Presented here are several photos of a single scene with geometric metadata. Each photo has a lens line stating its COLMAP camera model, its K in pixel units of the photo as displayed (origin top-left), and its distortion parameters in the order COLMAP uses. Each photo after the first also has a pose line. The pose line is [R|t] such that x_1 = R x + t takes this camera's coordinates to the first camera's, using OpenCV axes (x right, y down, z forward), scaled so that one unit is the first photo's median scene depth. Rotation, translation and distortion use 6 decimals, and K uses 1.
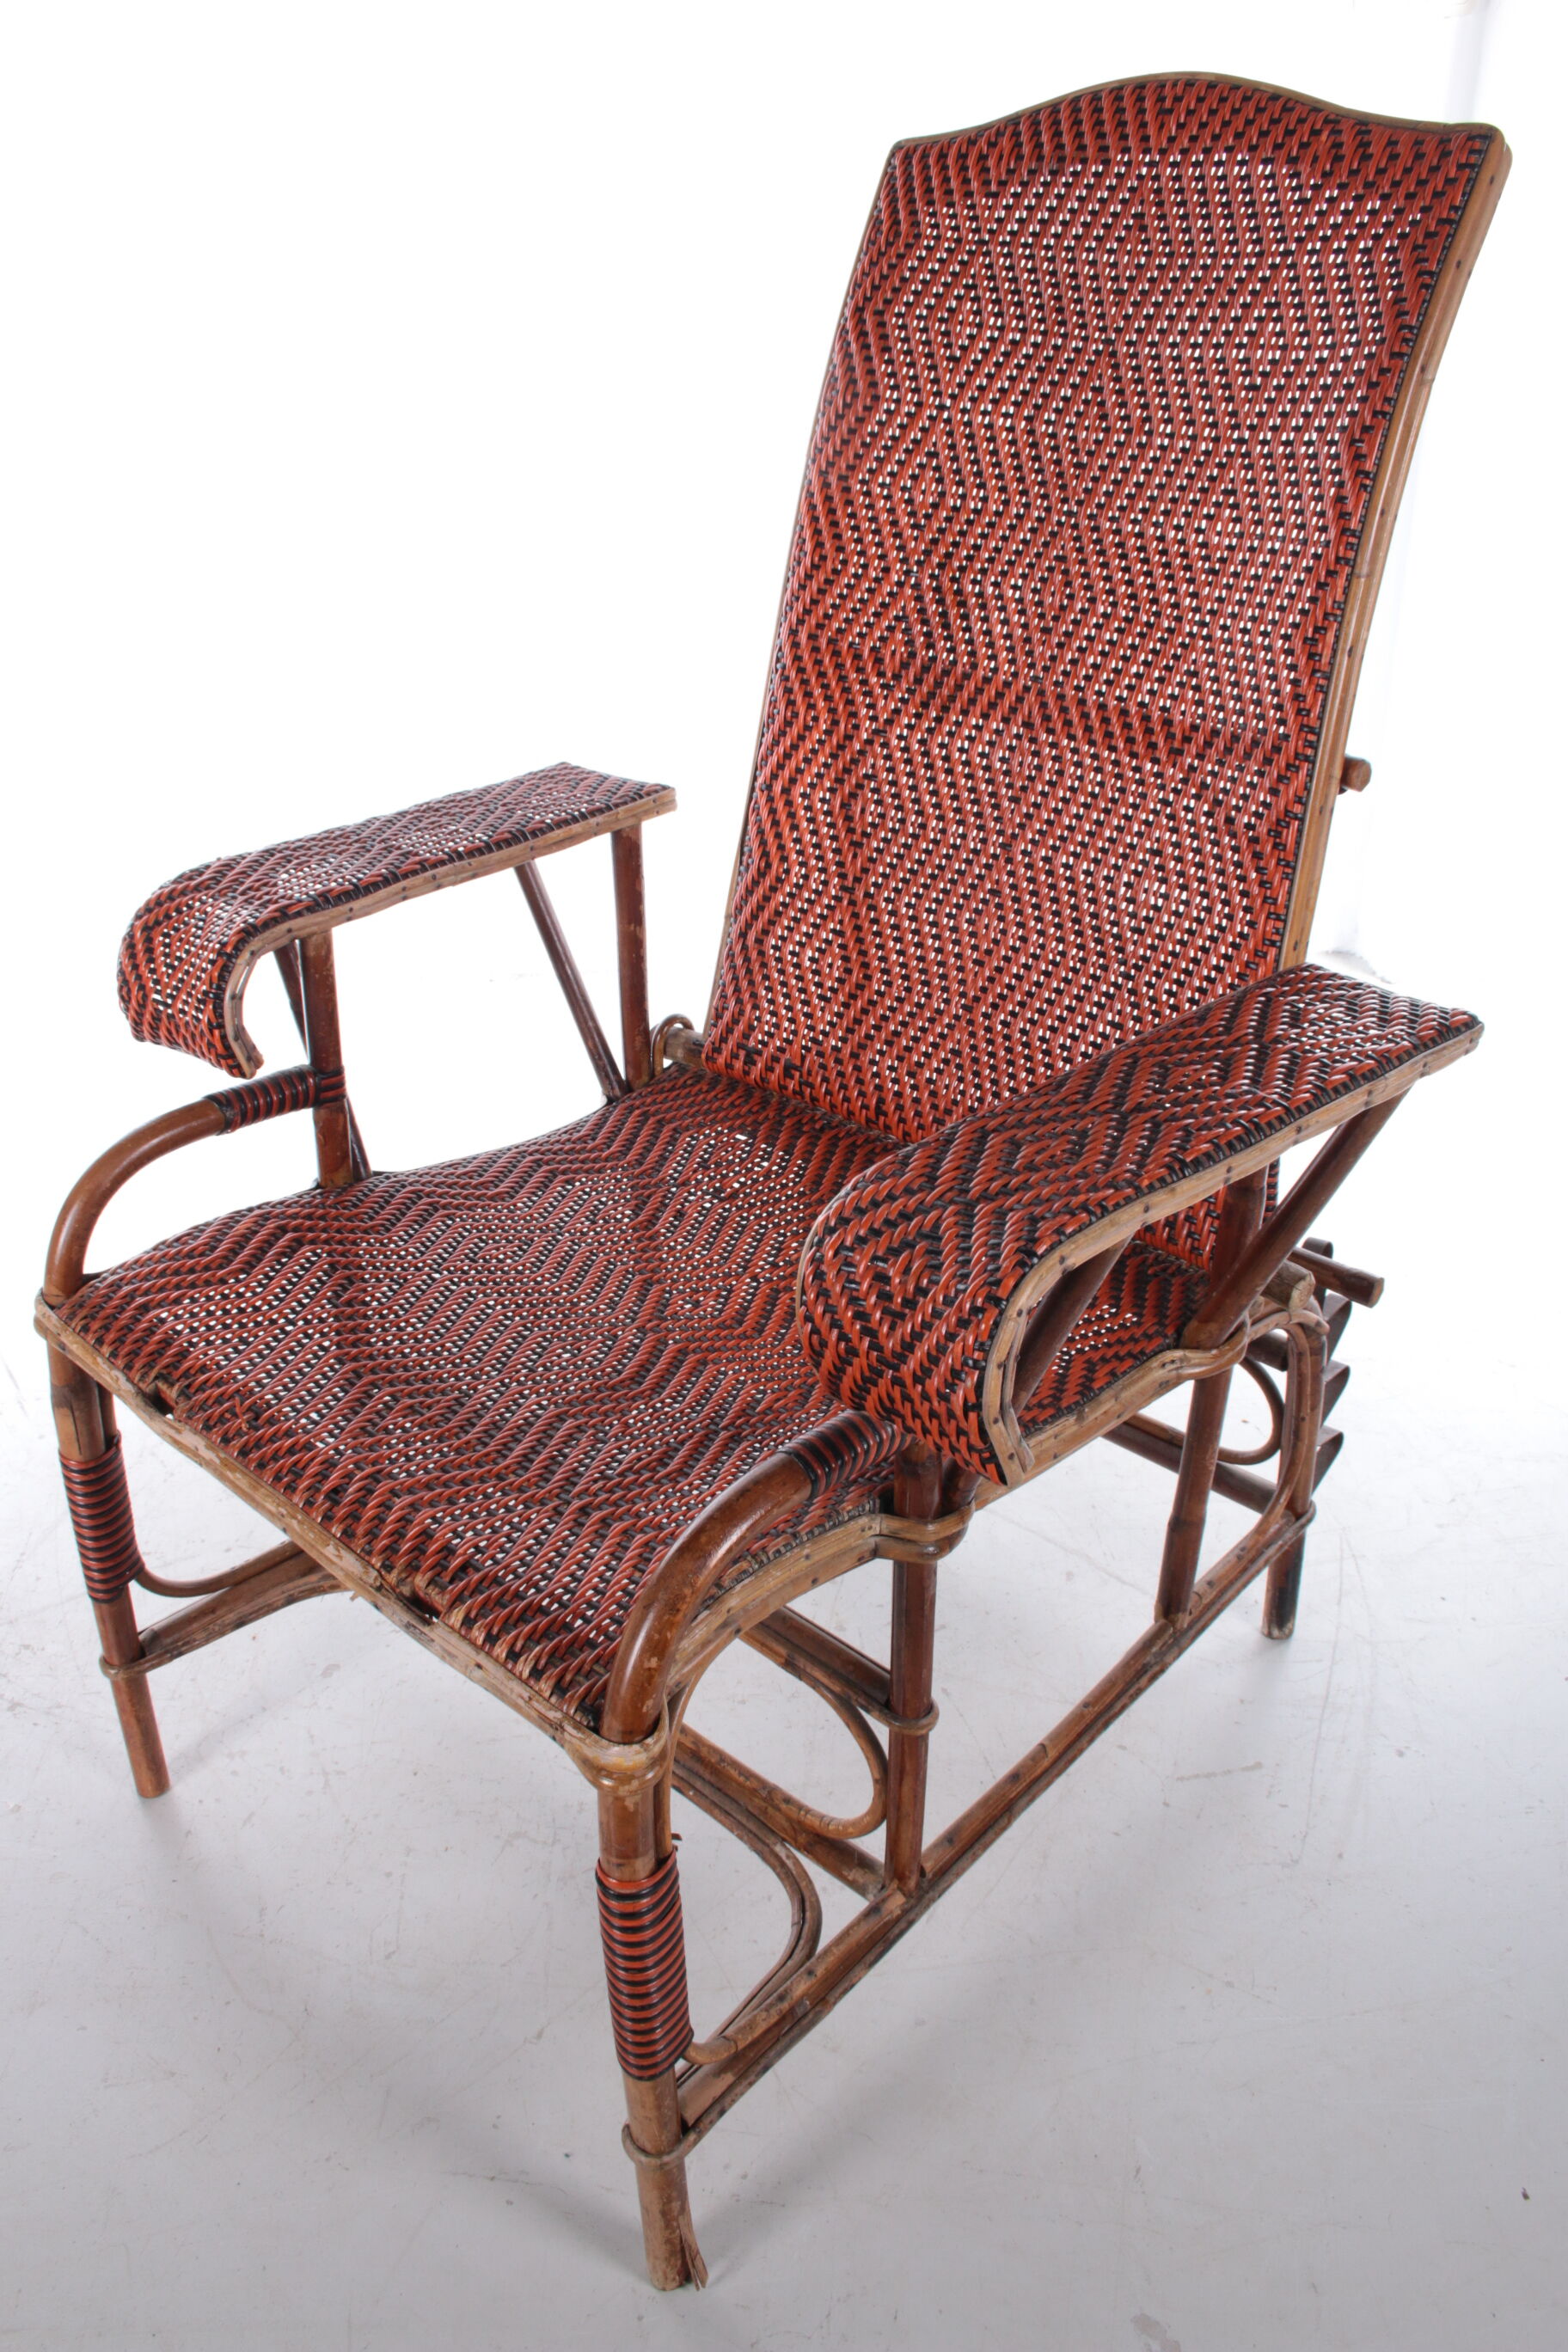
lens RADIAL K [[1944.0, 0, 784.0], [0, 1944.0, 1176.0], [0, 0, 1]] dist [-0.164122, 0.128826]
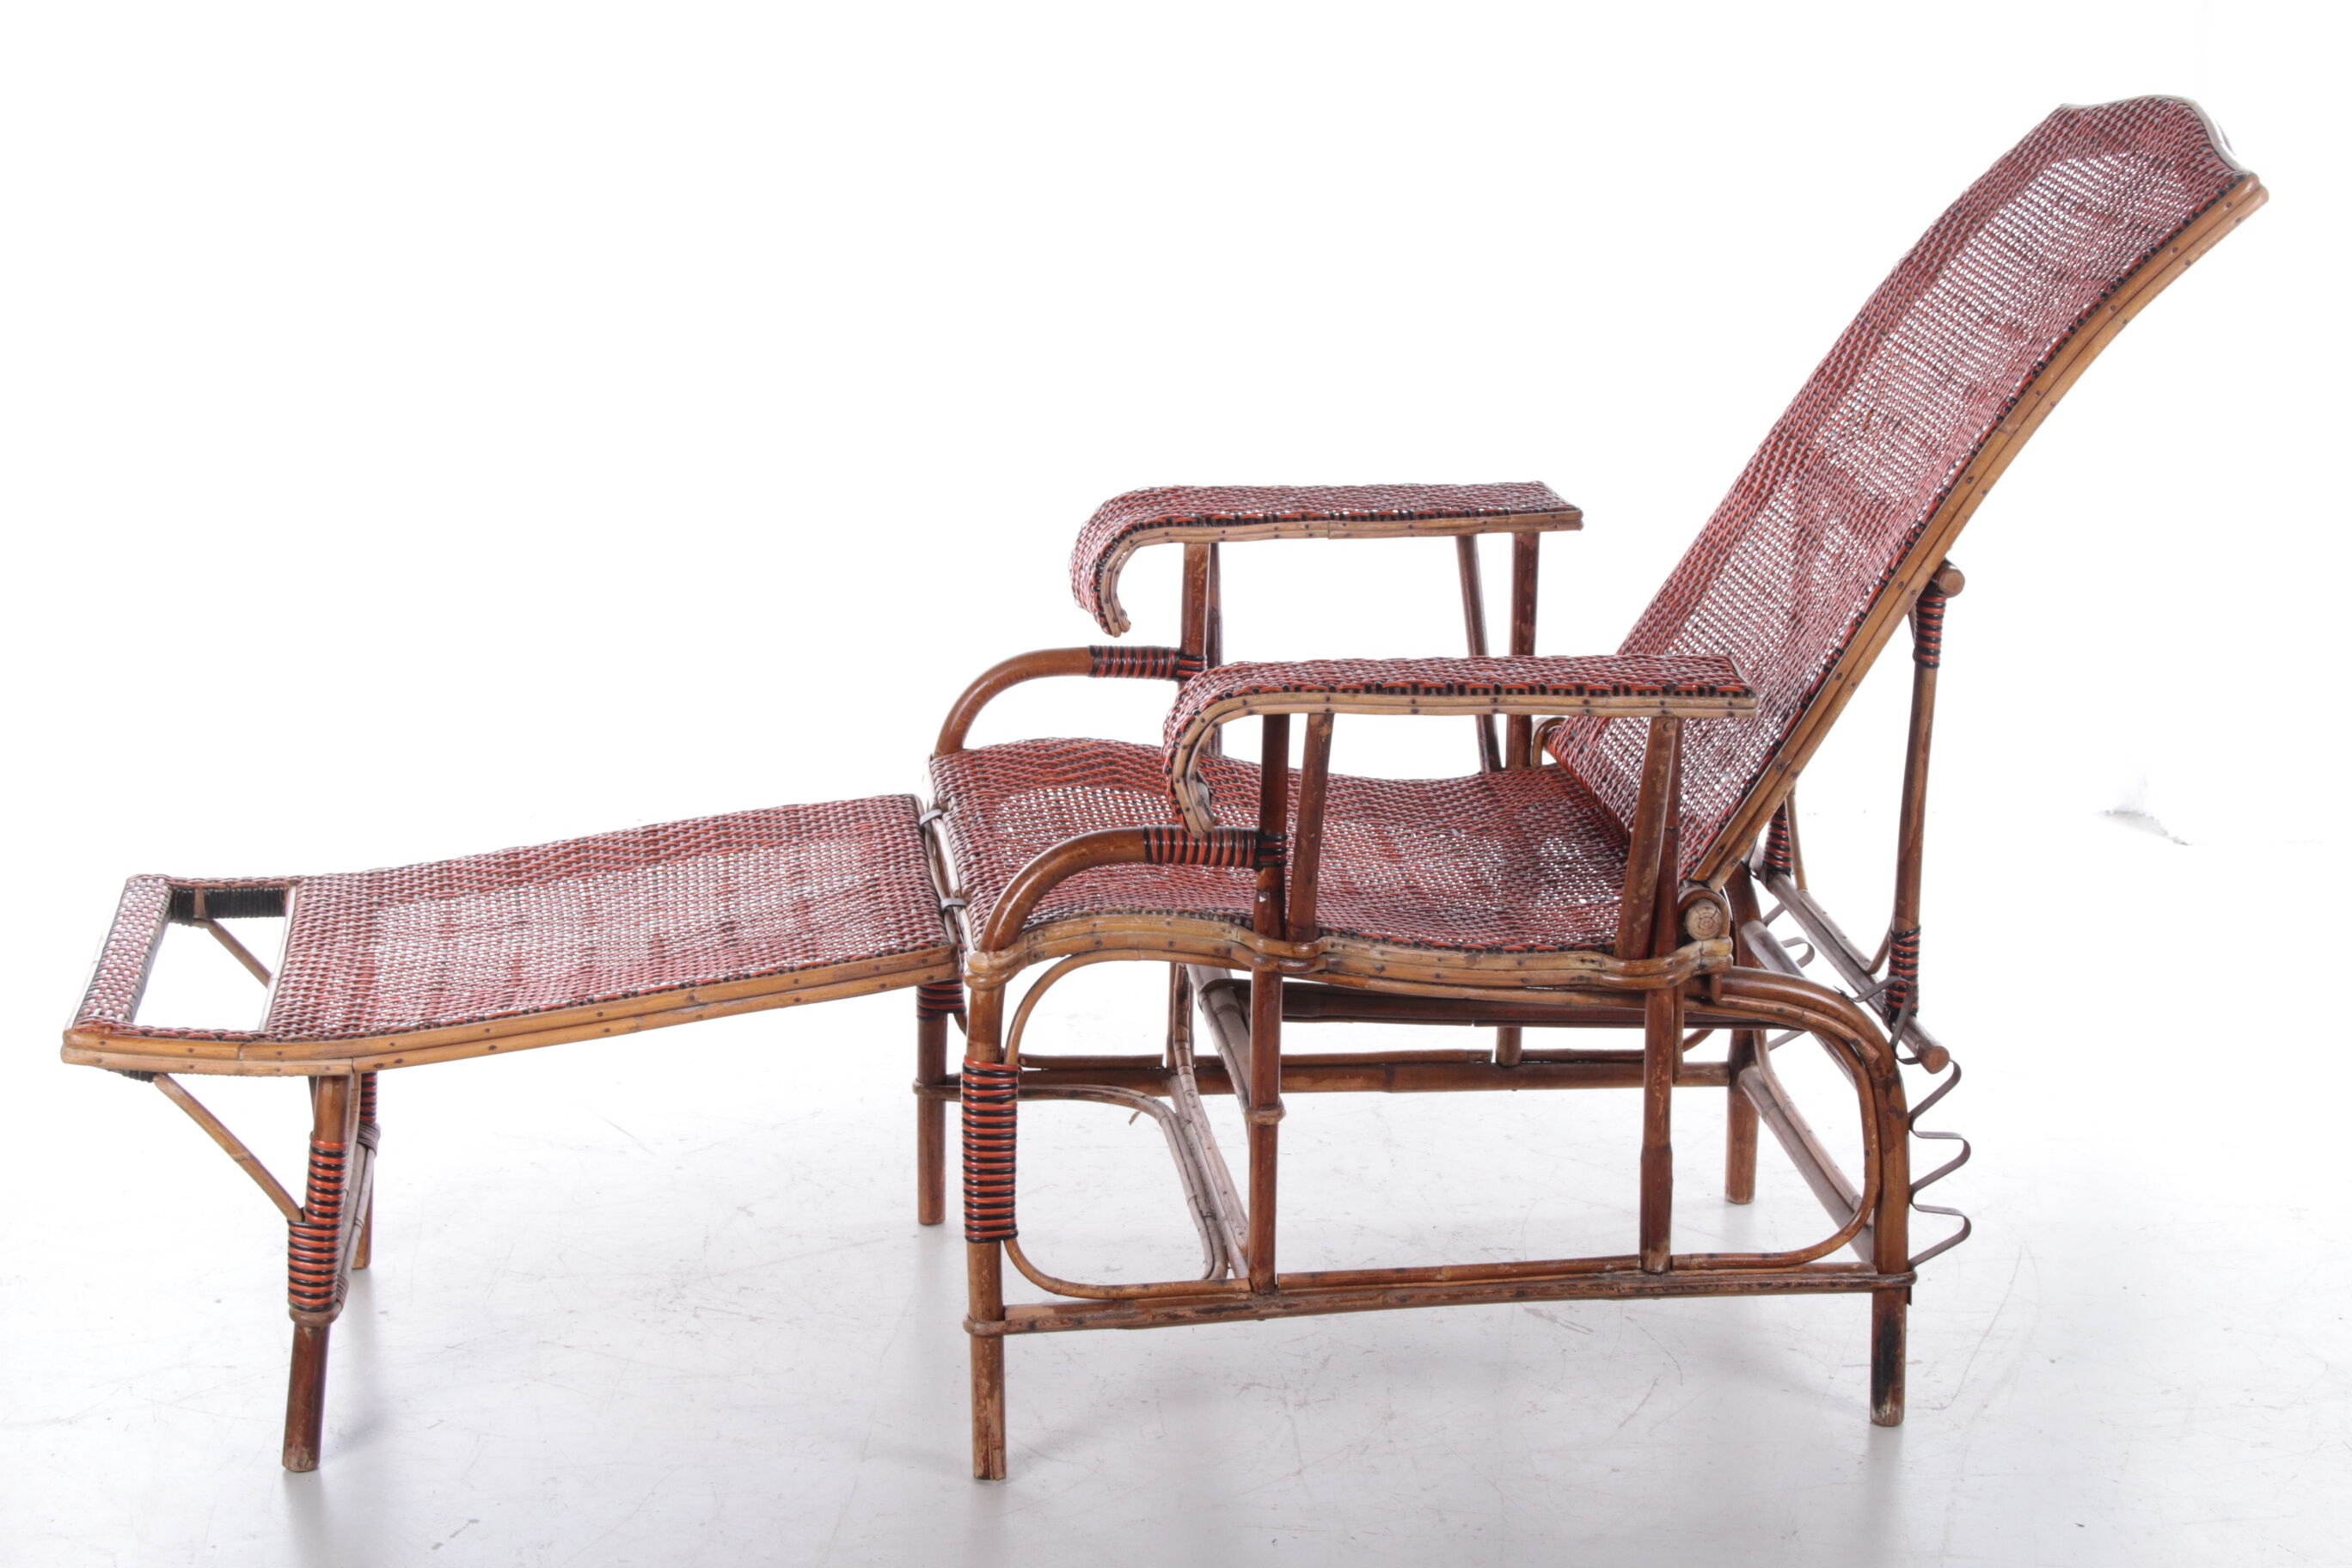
lens RADIAL K [[4633.5, 0, 1176.0], [0, 4633.5, 784.0], [0, 0, 1]] dist [0.029419, -0.073762]
pose [[0.768183, 0.180015, -0.614402, 1.670245], [-0.308390, 0.945030, -0.108691, 0.365513], [0.561062, 0.272970, 0.781471, -1.391042]]
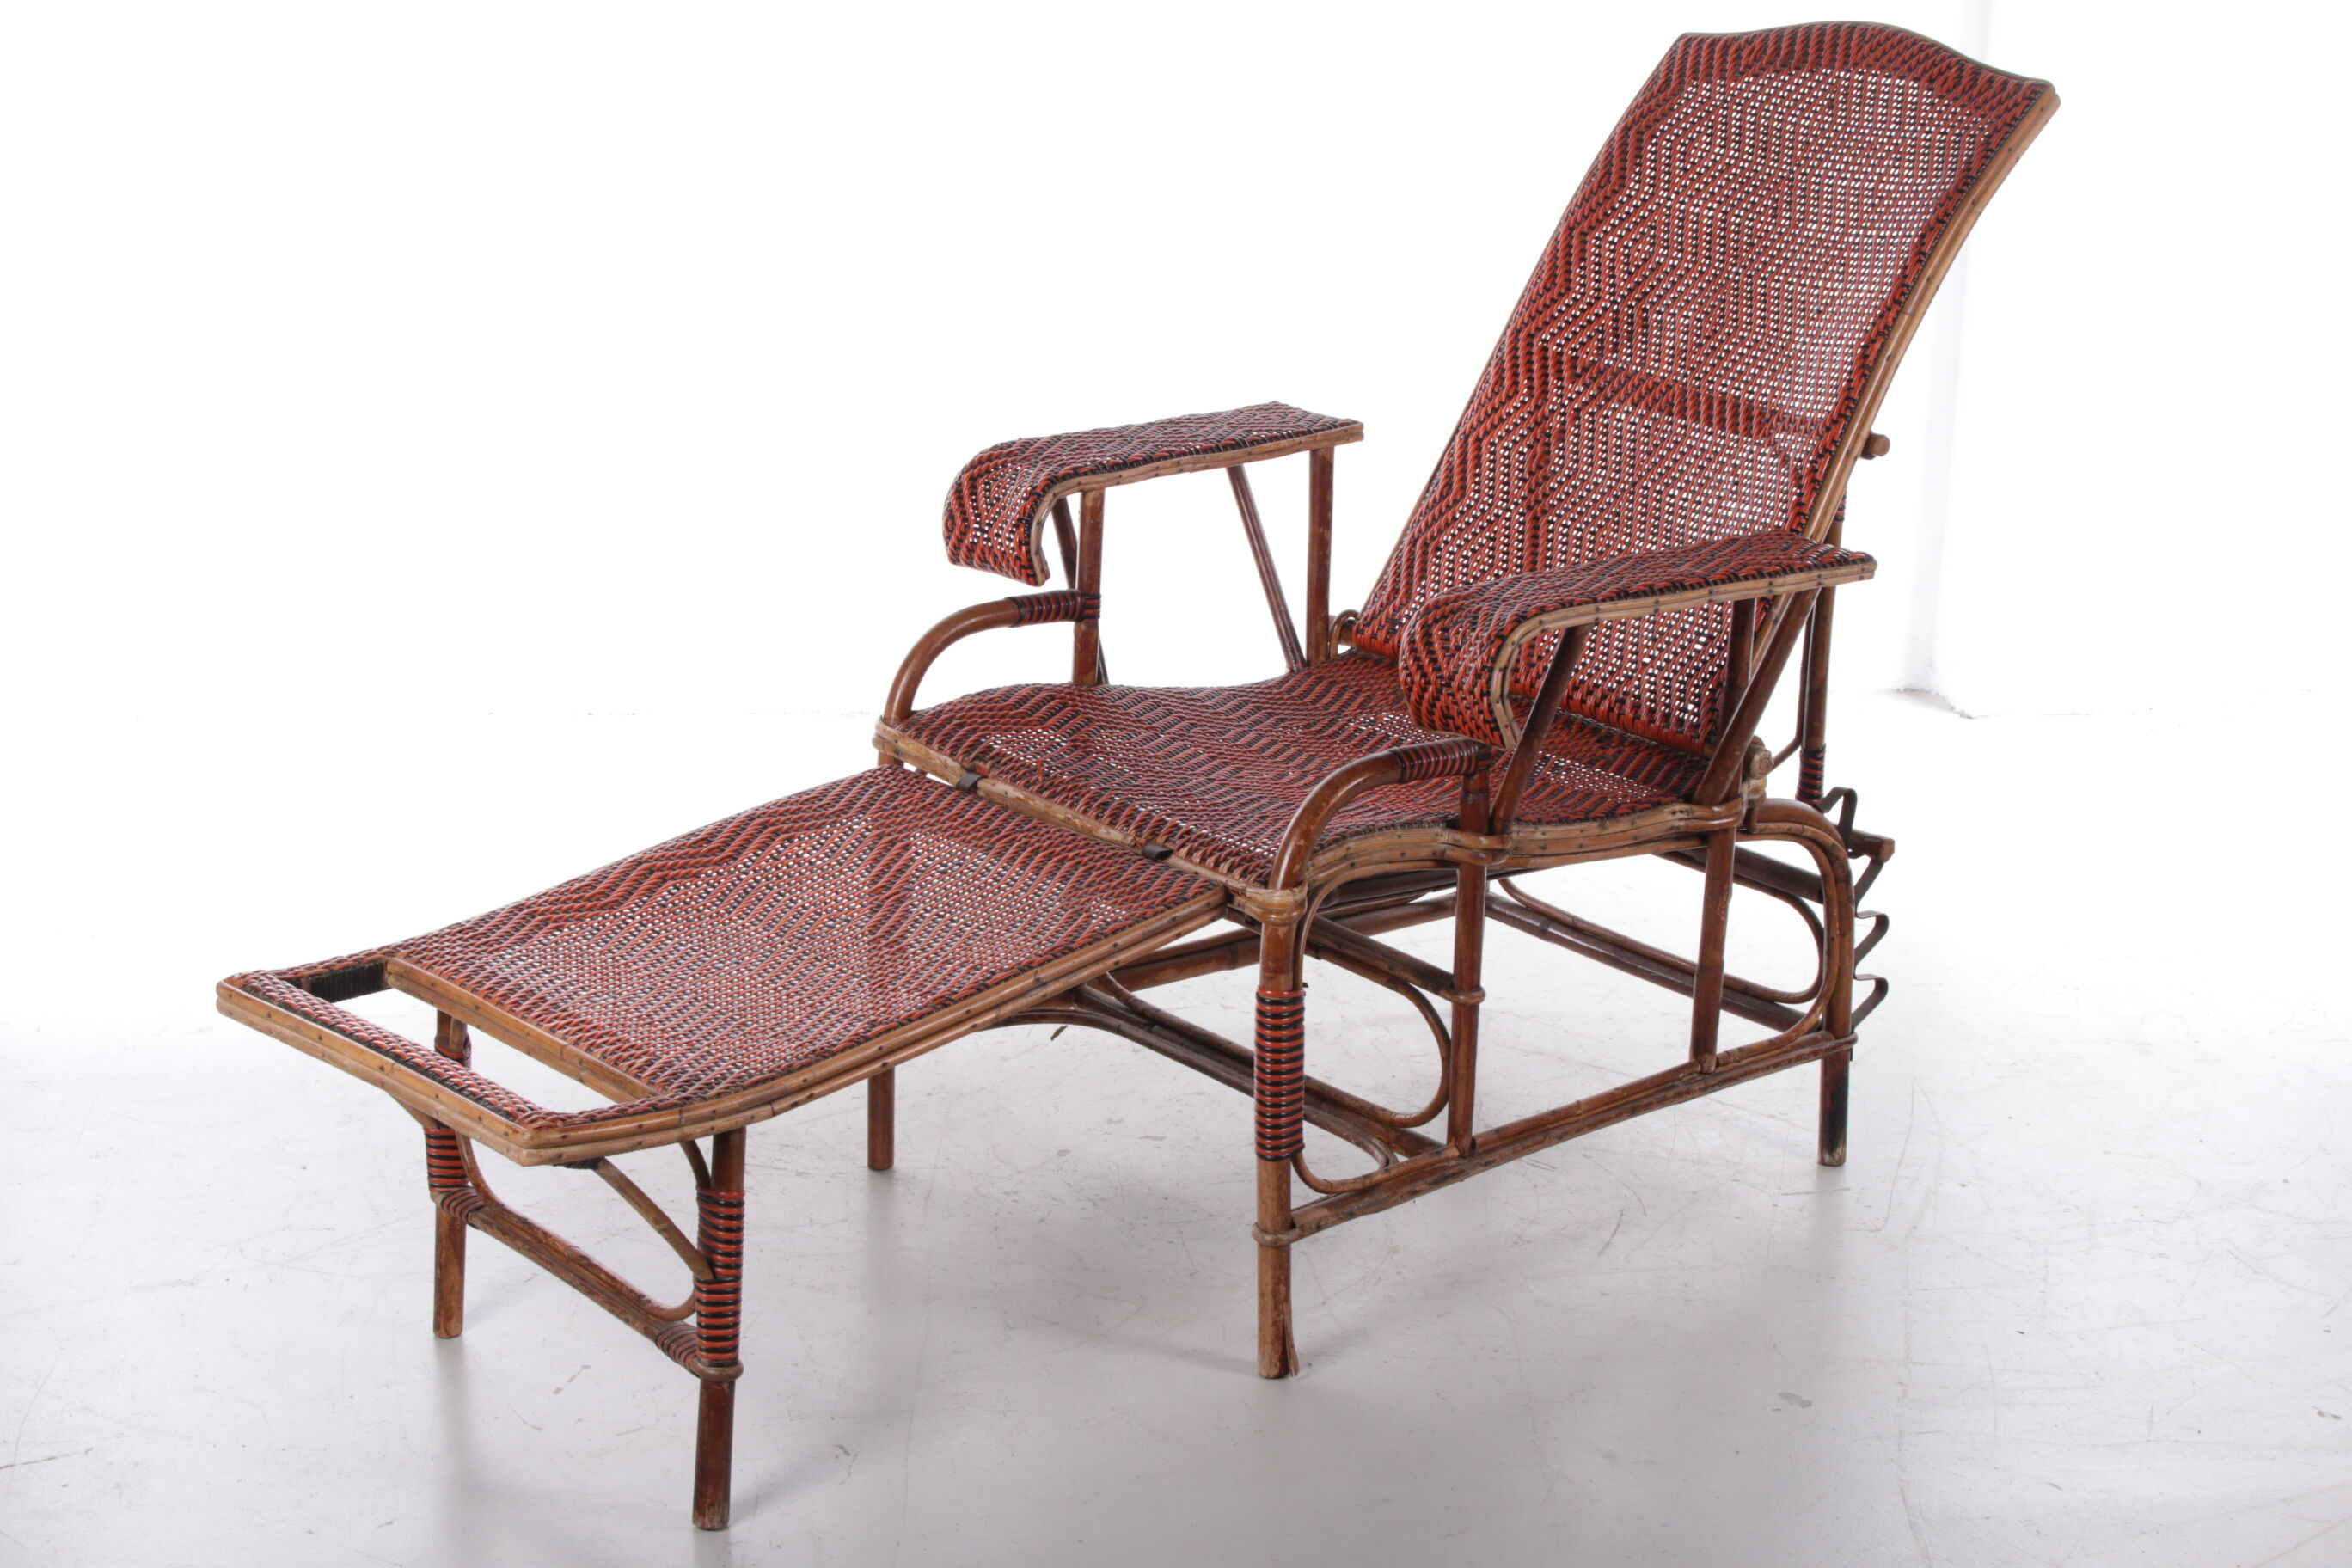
lens RADIAL K [[4136.4, 0, 1176.0], [0, 4136.4, 784.0], [0, 0, 1]] dist [0.012211, 0.054429]
pose [[0.991352, 0.063207, -0.115007, 0.169325], [-0.083134, 0.980568, -0.177693, 0.595716], [0.101541, 0.185717, 0.977343, -1.840398]]
